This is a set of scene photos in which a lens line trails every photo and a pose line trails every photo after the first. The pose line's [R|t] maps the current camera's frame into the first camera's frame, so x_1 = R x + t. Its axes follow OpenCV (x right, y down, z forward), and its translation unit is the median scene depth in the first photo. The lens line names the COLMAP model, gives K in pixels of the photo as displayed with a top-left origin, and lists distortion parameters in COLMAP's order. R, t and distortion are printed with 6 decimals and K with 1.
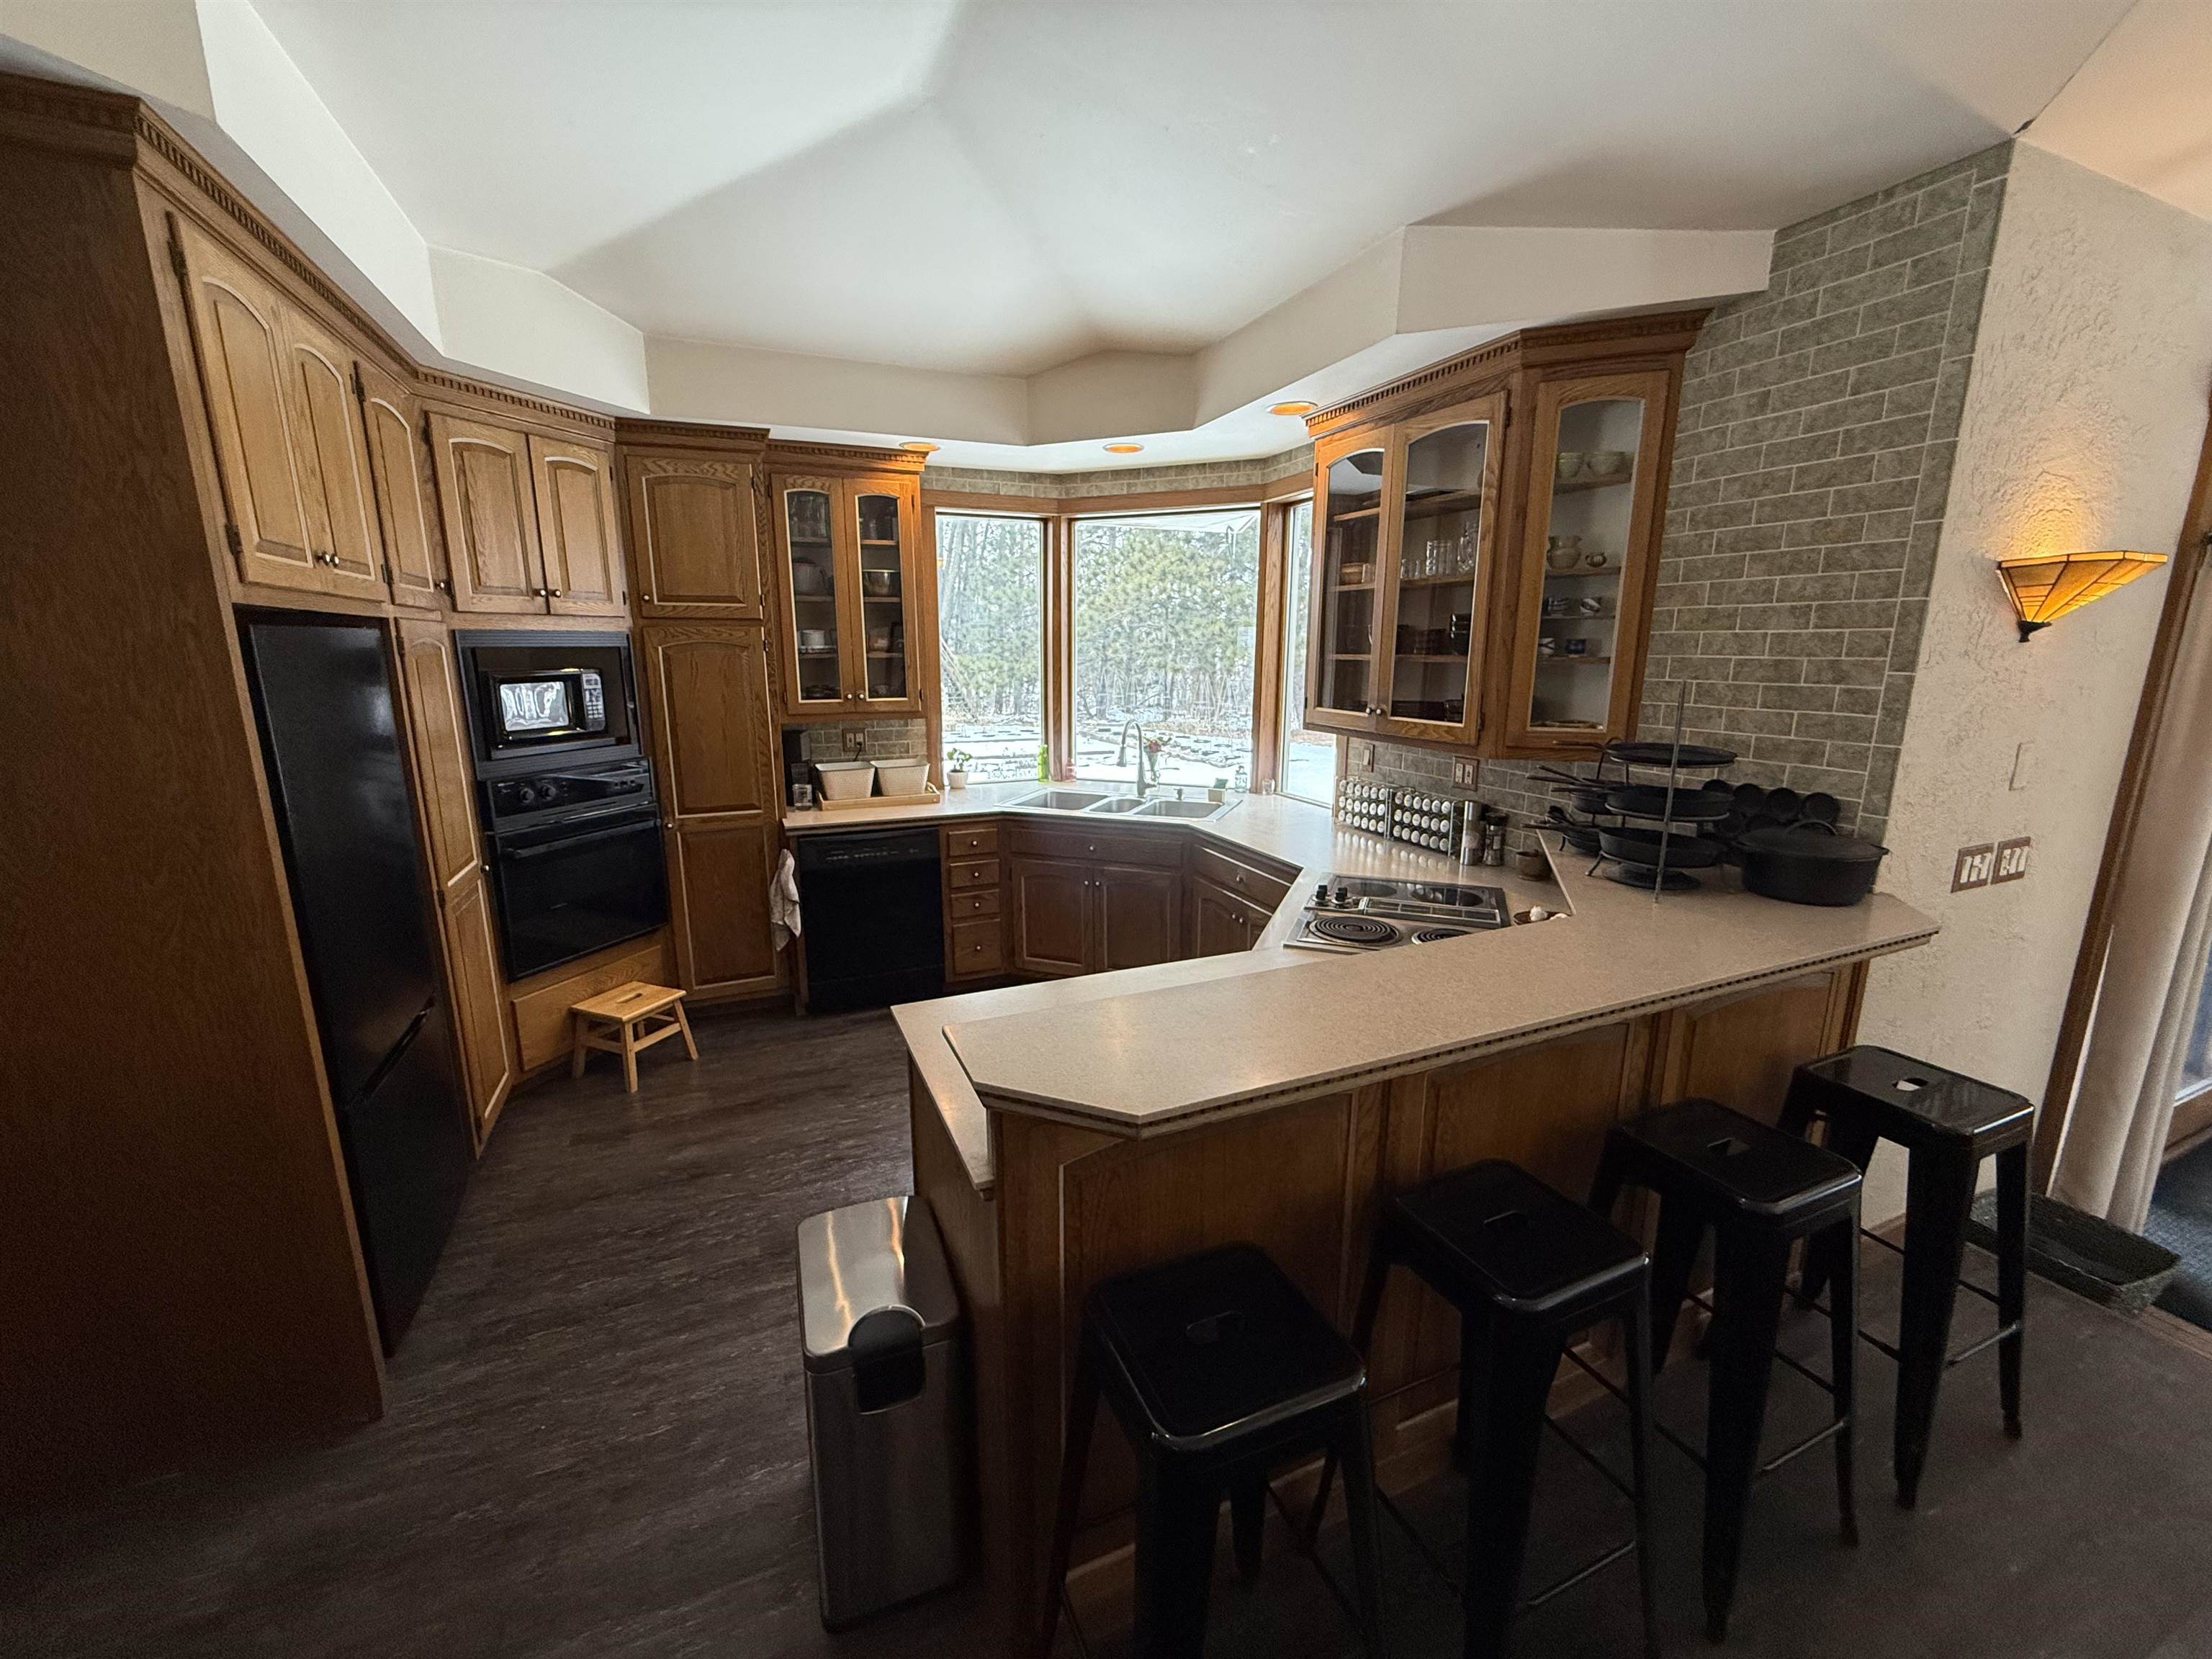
lens RADIAL K [[879.8, 0, 1102.0], [0, 879.8, 827.5], [0, 0, 1]] dist [-0.001254, 0.000123]
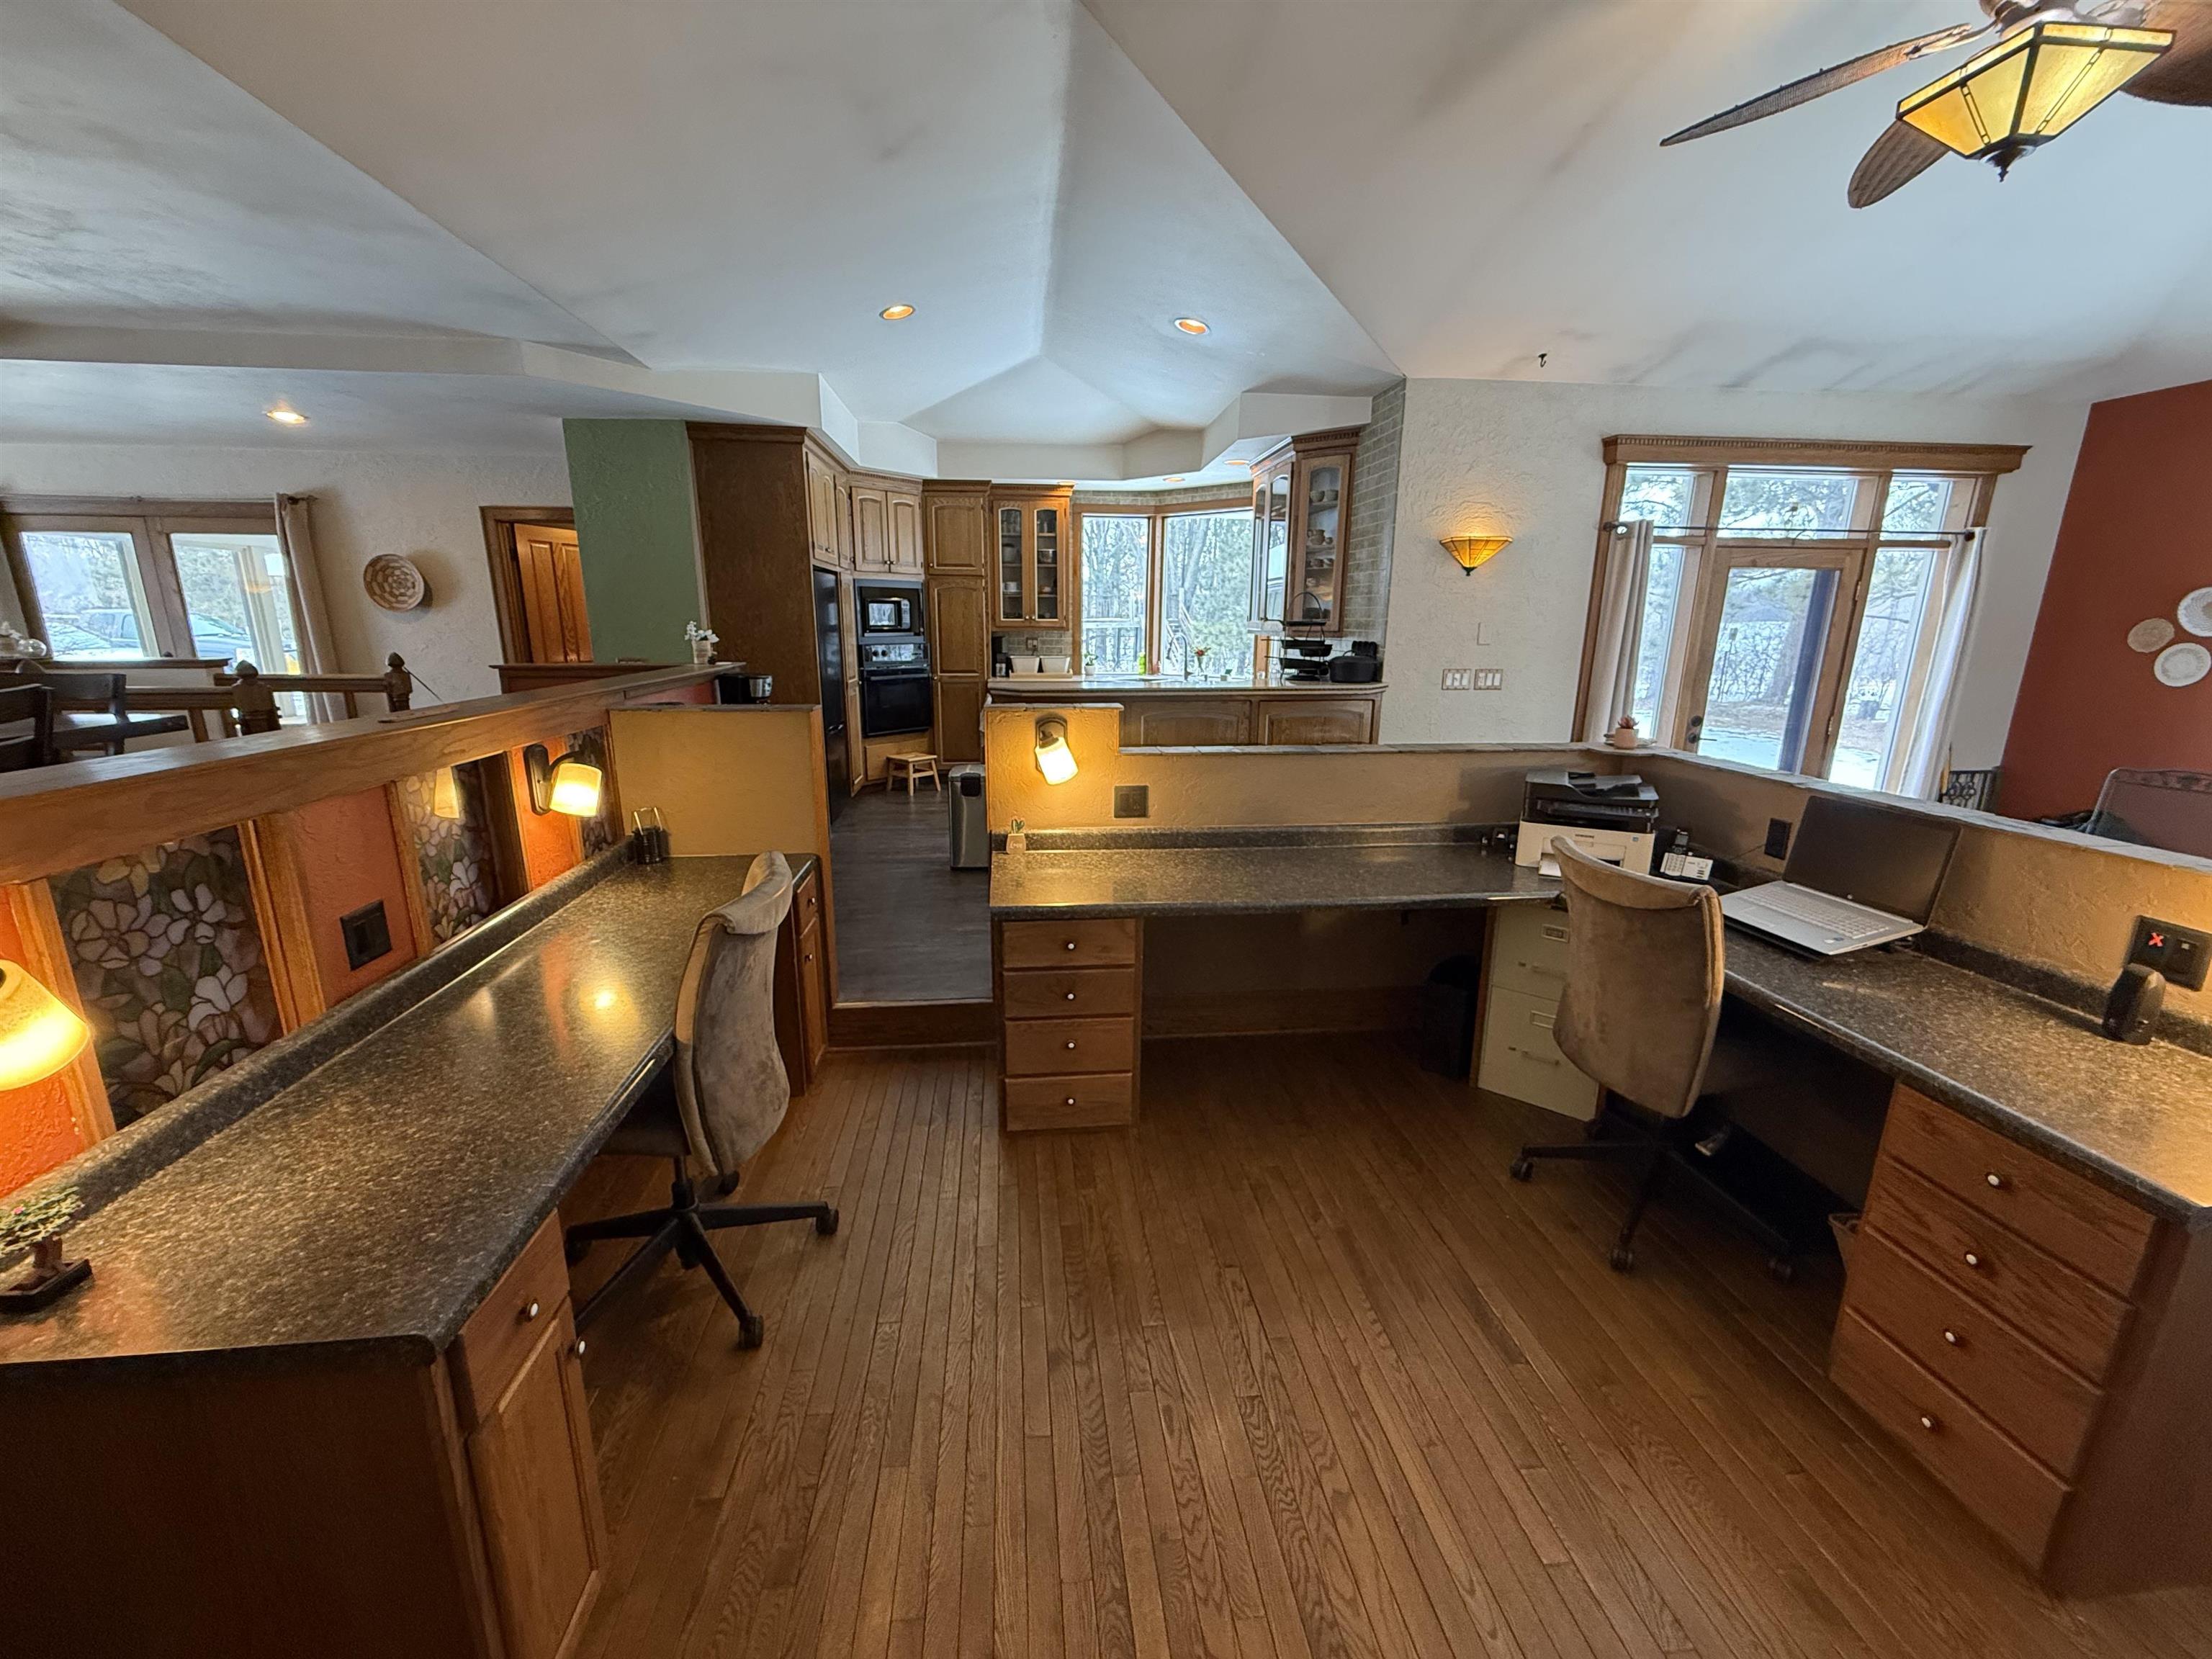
lens RADIAL K [[879.8, 0, 1102.0], [0, 879.8, 827.5], [0, 0, 1]] dist [-0.001254, 0.000123]
pose [[0.954174, 0.076189, -0.289390, 0.498288], [-0.068334, 0.996970, 0.037167, 0.243951], [0.291344, -0.015688, 0.956490, -0.850817]]
